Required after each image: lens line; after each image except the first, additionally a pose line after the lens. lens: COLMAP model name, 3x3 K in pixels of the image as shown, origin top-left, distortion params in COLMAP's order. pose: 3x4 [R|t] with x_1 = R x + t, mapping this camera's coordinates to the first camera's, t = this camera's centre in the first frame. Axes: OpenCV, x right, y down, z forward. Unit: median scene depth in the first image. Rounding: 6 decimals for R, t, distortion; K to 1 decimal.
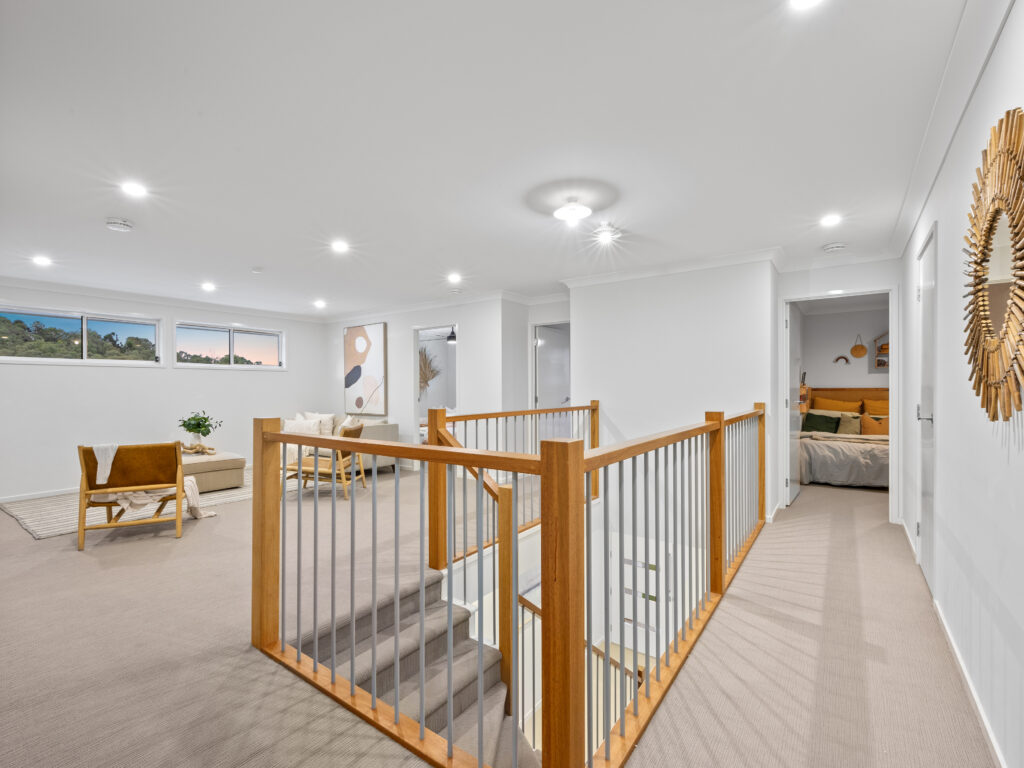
lens RADIAL K [[462.2, 0, 511.6], [0, 462.2, 387.5], [0, 0, 1]] dist [-0.000572, -0.000355]
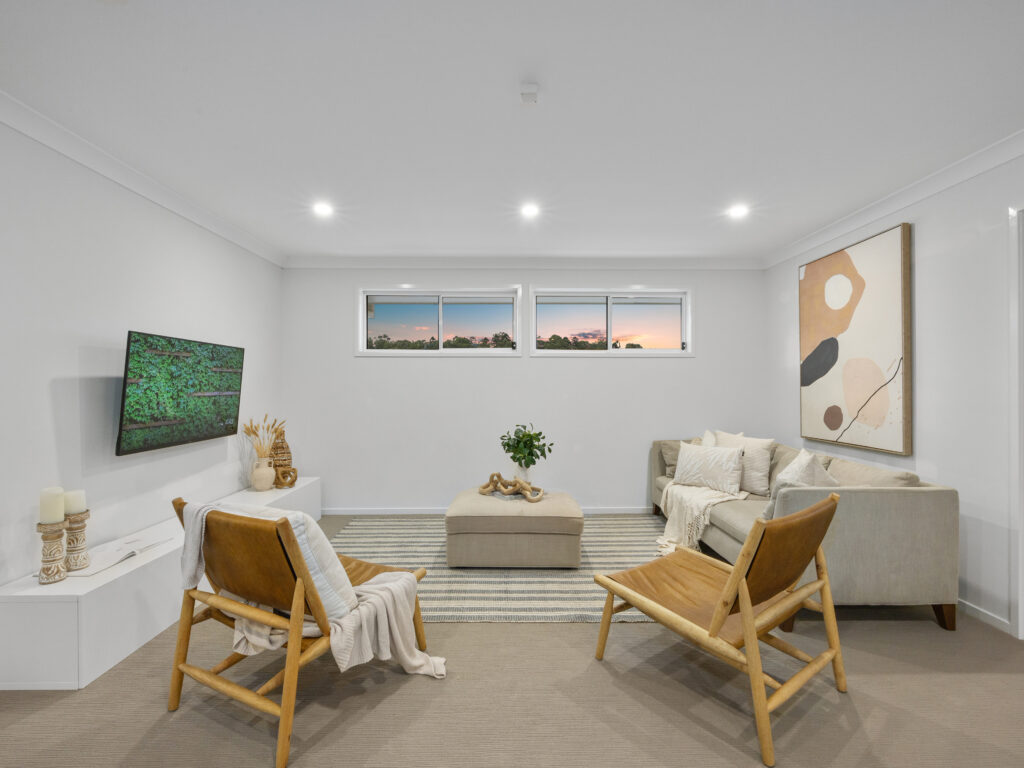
lens RADIAL K [[462.2, 0, 518.7], [0, 462.2, 388.1], [0, 0, 1]] dist [-0.000572, -0.000355]
pose [[0.600342, 0.007953, -0.799704, -0.160568], [-0.003496, 0.999967, 0.007321, 0.000649], [0.799736, -0.001599, 0.600350, 0.508447]]
